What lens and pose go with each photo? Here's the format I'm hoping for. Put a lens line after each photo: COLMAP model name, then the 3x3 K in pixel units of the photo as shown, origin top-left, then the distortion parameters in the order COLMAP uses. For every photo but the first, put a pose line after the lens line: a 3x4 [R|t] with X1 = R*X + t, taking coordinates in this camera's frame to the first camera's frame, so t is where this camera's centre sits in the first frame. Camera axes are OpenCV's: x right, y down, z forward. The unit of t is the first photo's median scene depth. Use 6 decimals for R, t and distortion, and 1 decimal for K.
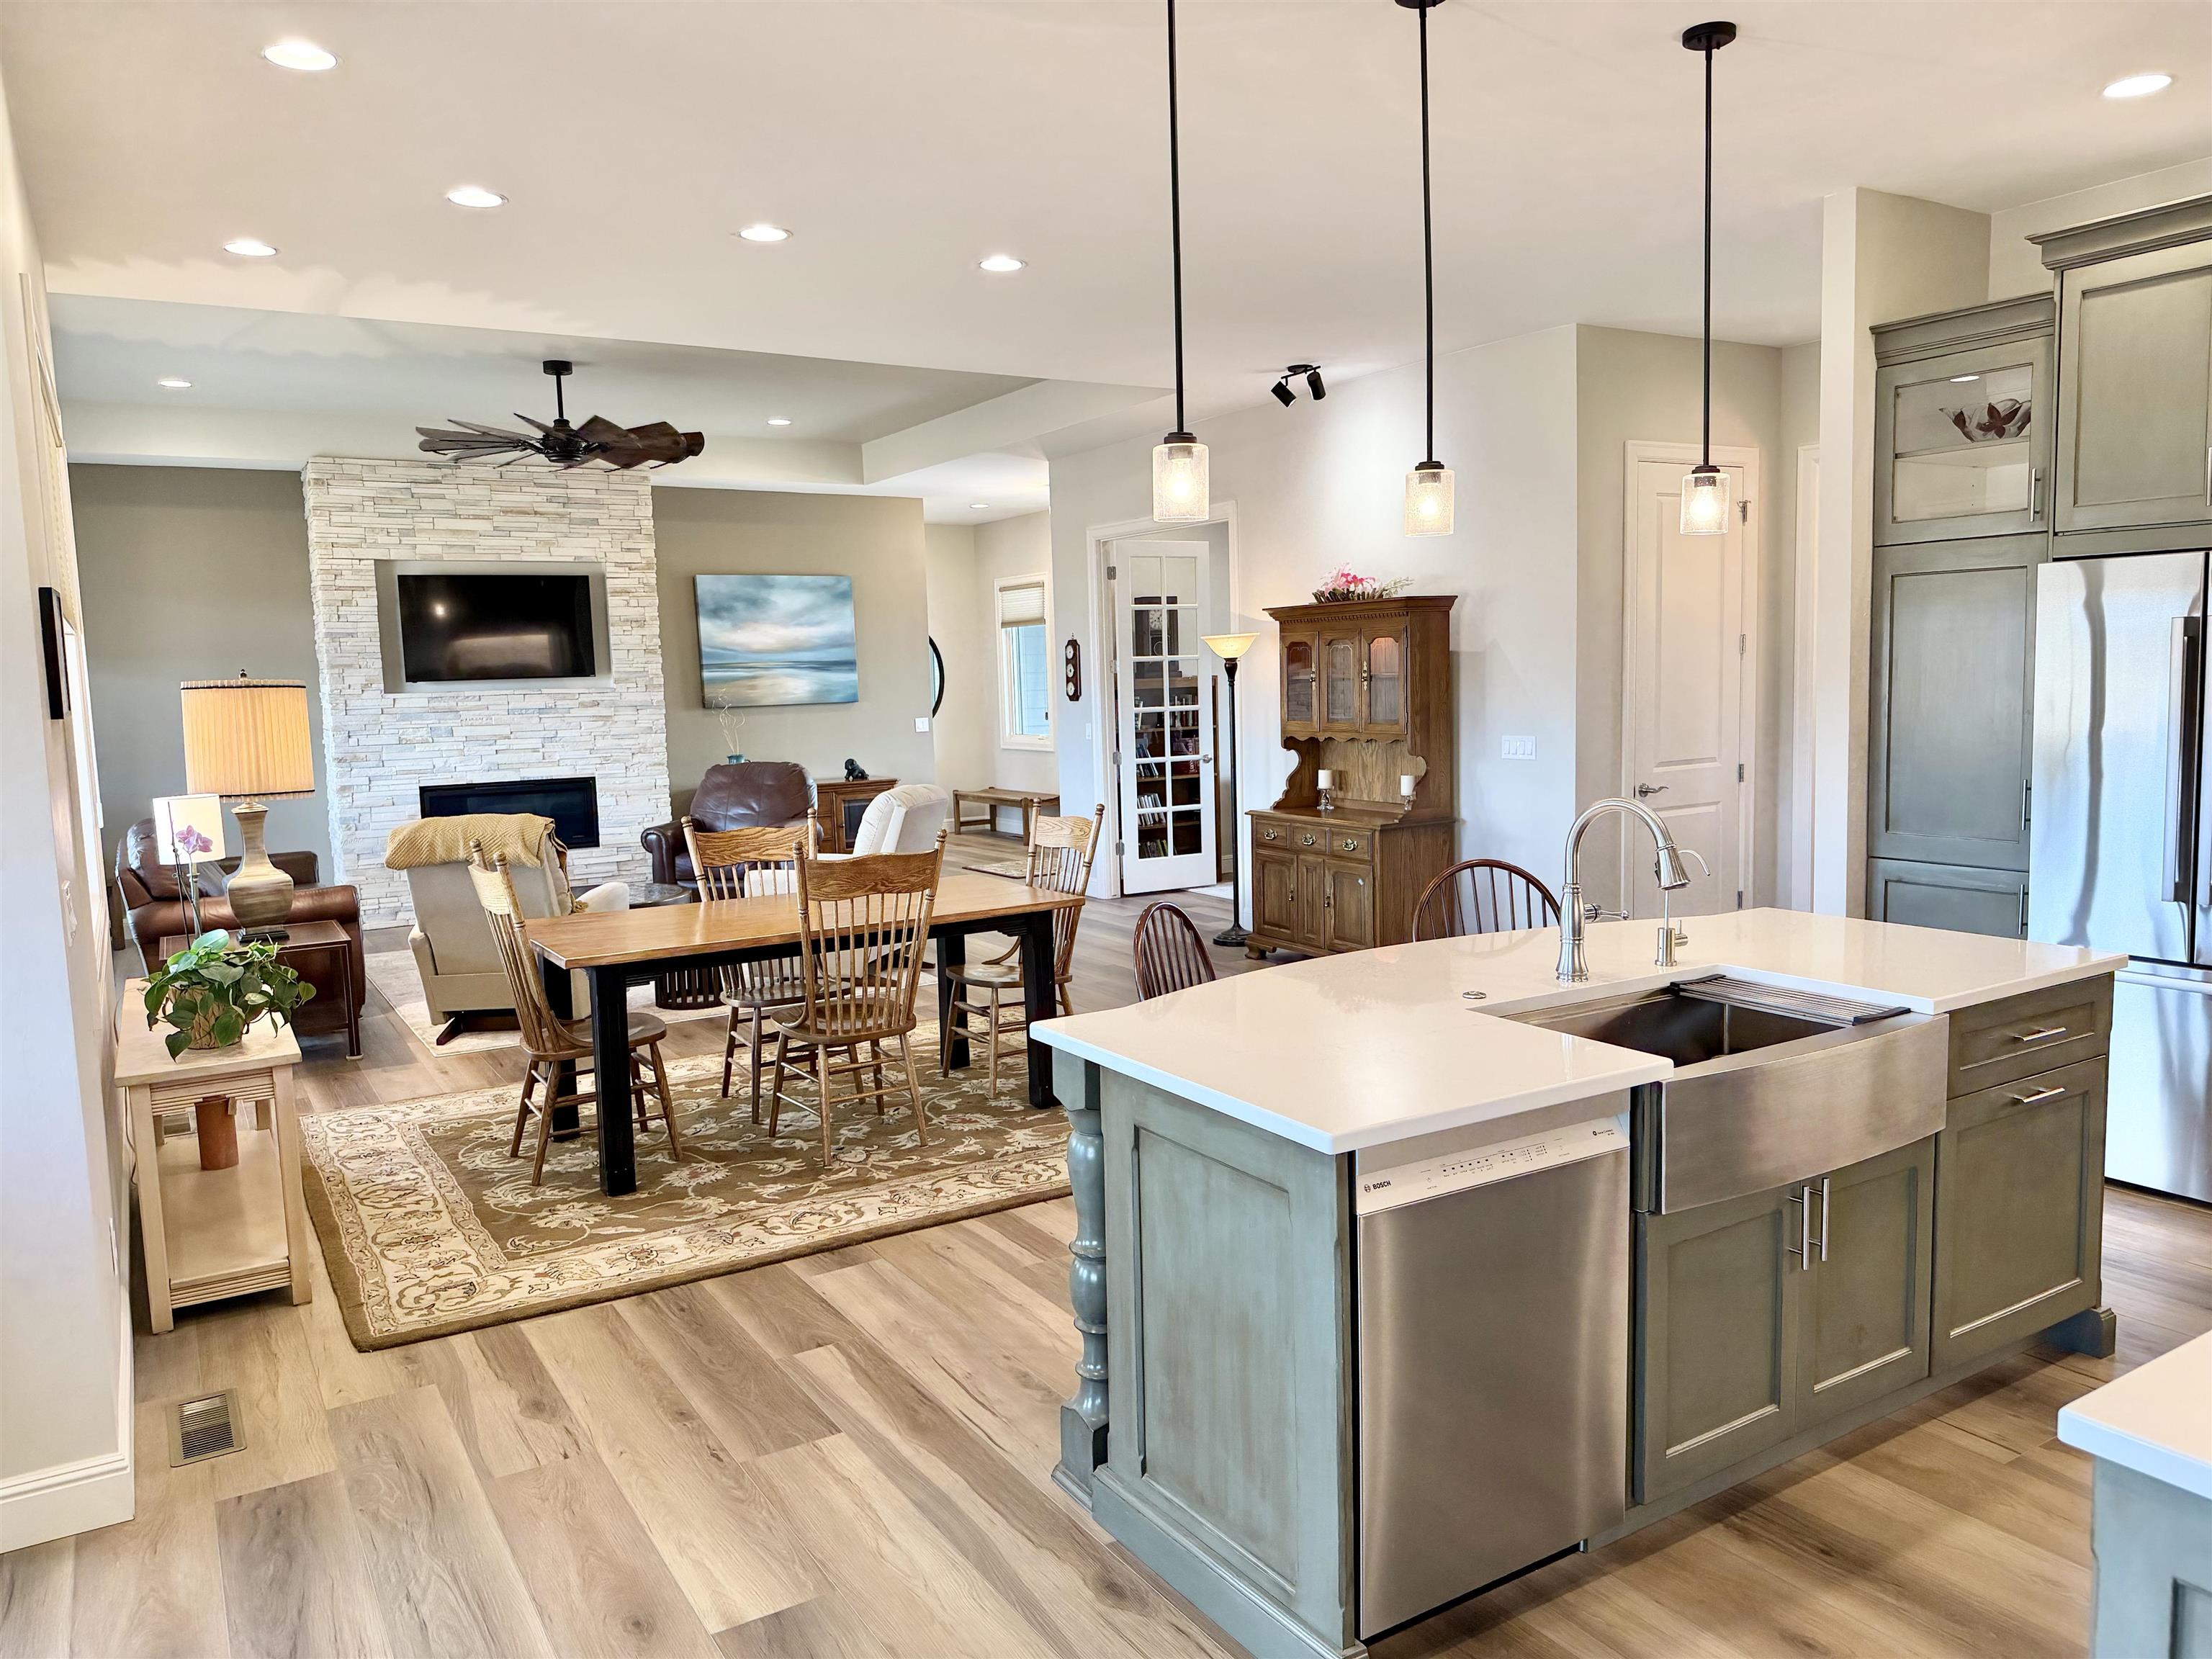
lens RADIAL K [[1566.6, 0, 1103.8], [0, 1566.6, 835.0], [0, 0, 1]] dist [0.040294, -0.046801]
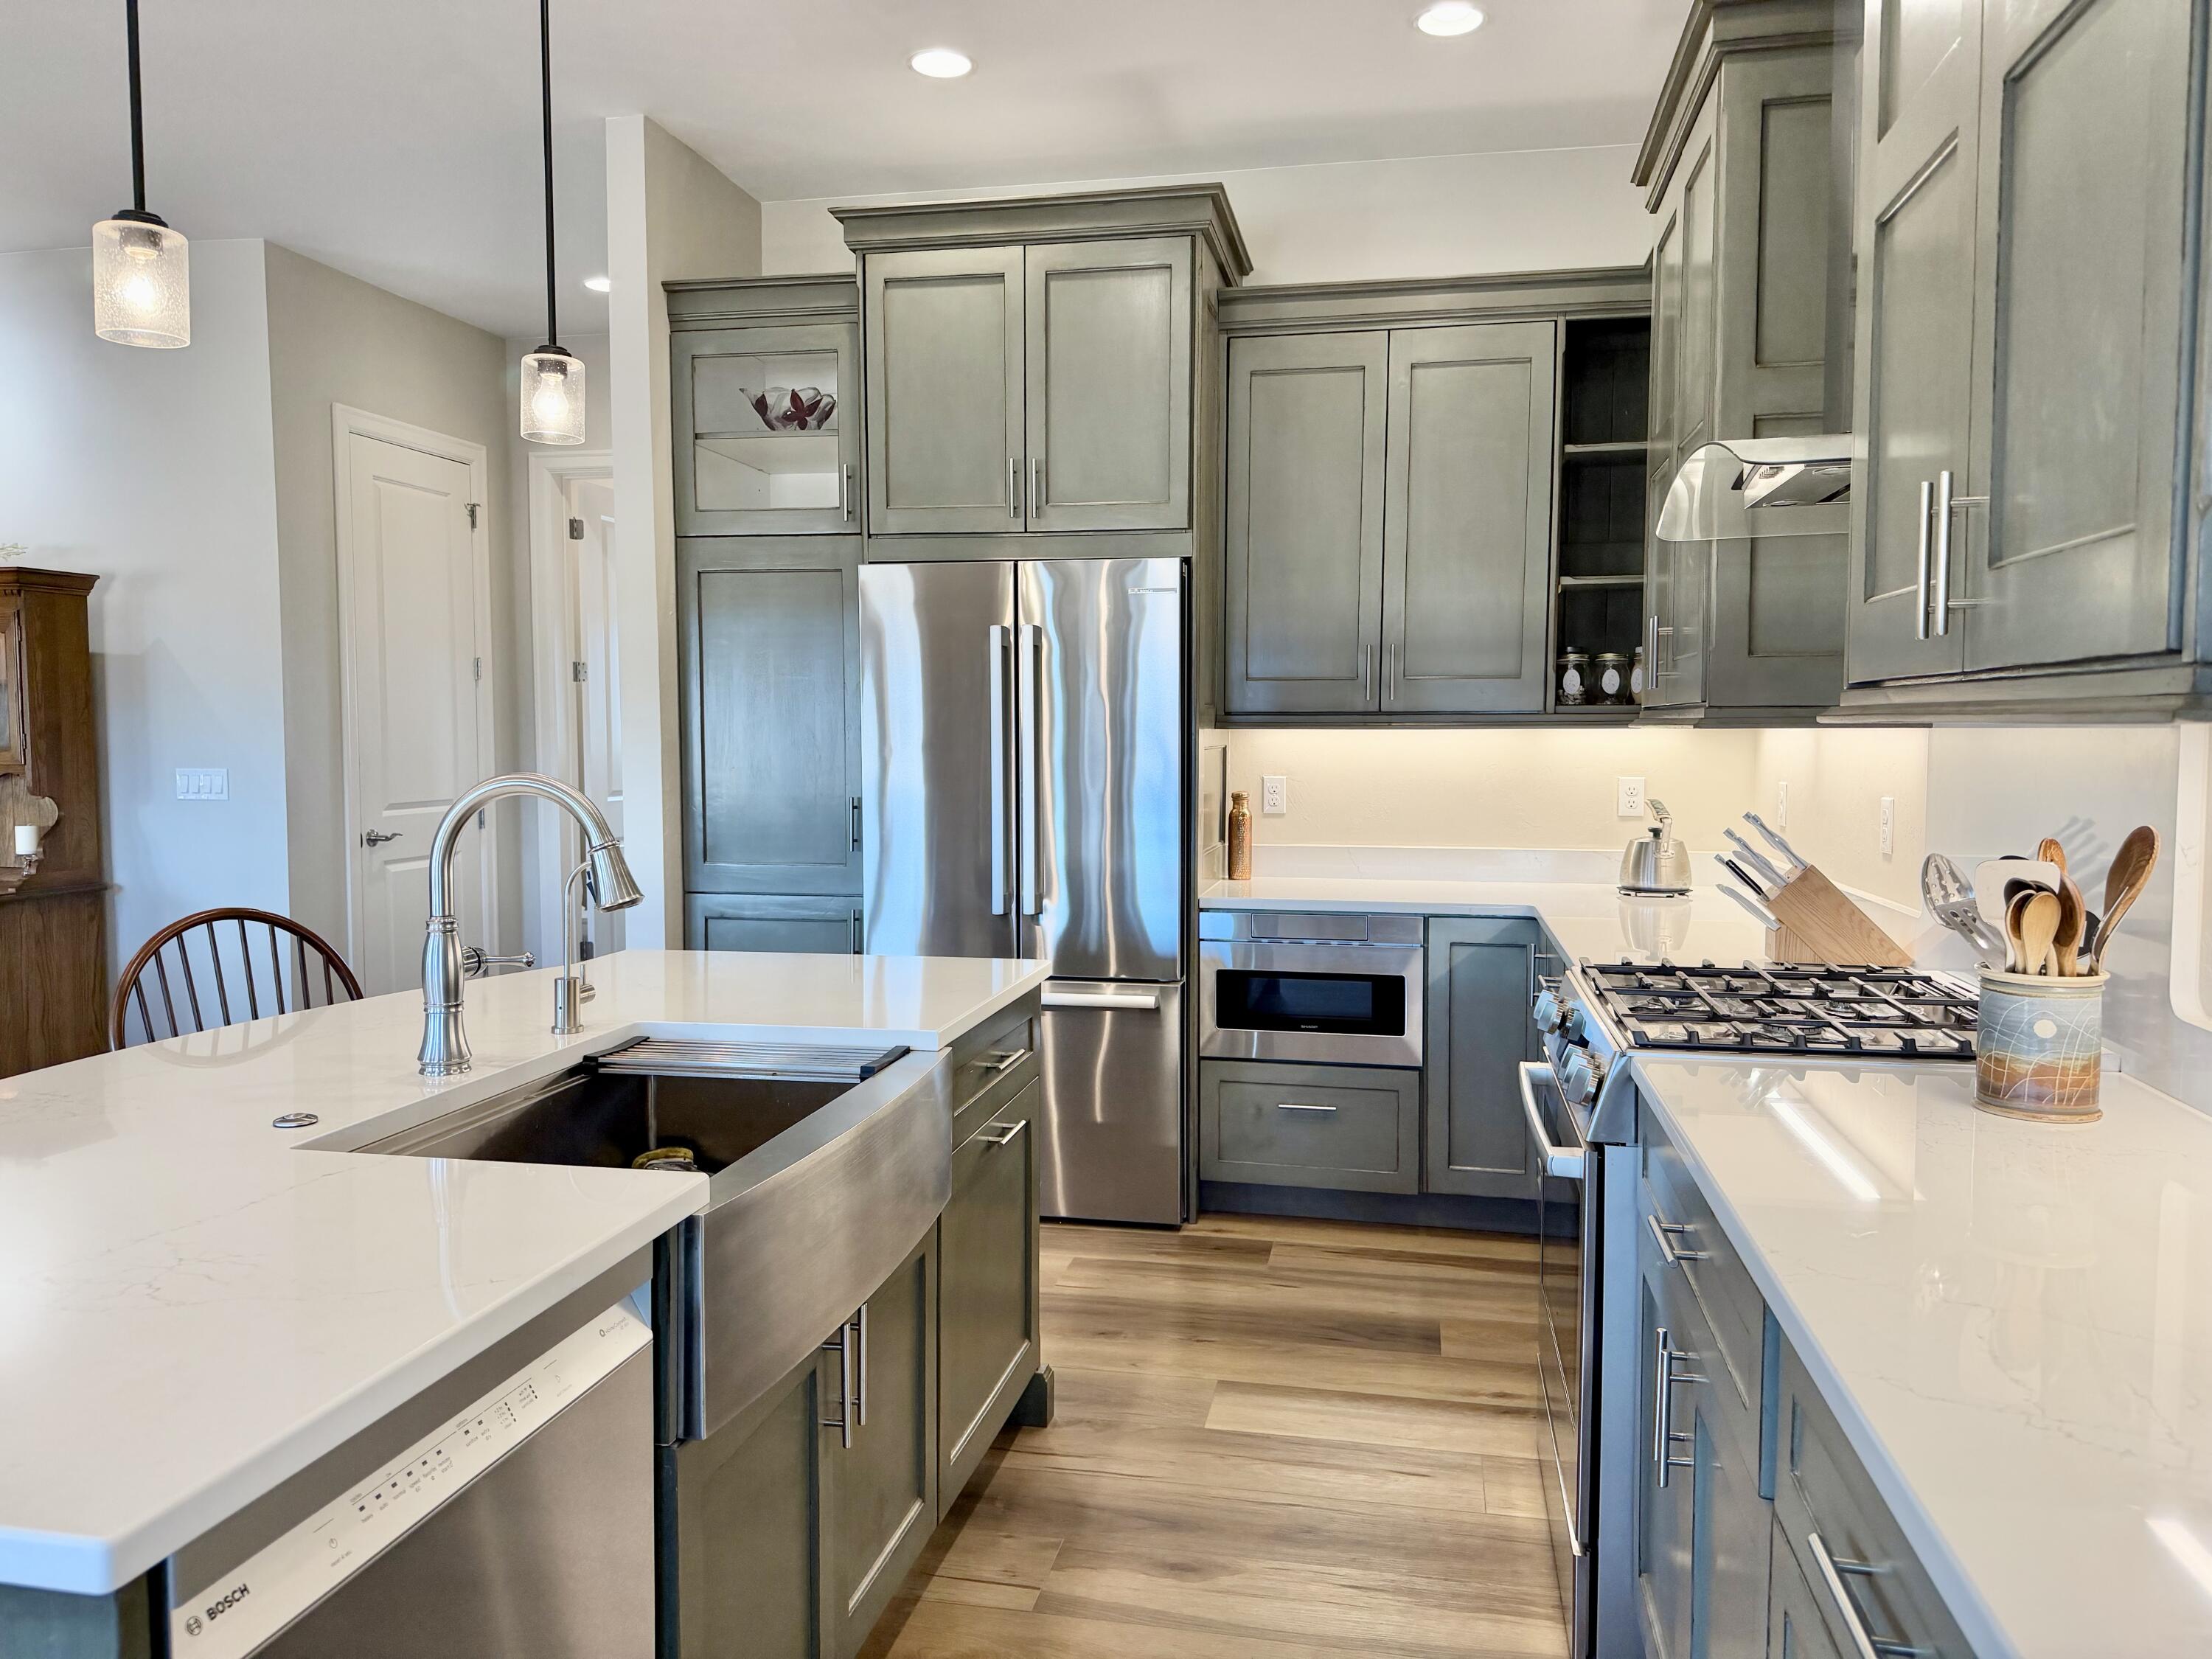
lens RADIAL K [[1566.6, 0, 1117.4], [0, 1566.6, 834.9], [0, 0, 1]] dist [0.040294, -0.046801]
pose [[0.683014, -0.018891, 0.730161, 0.018016], [0.056521, 0.998035, -0.027051, 0.021611], [-0.728215, 0.059746, 0.682739, 0.268349]]
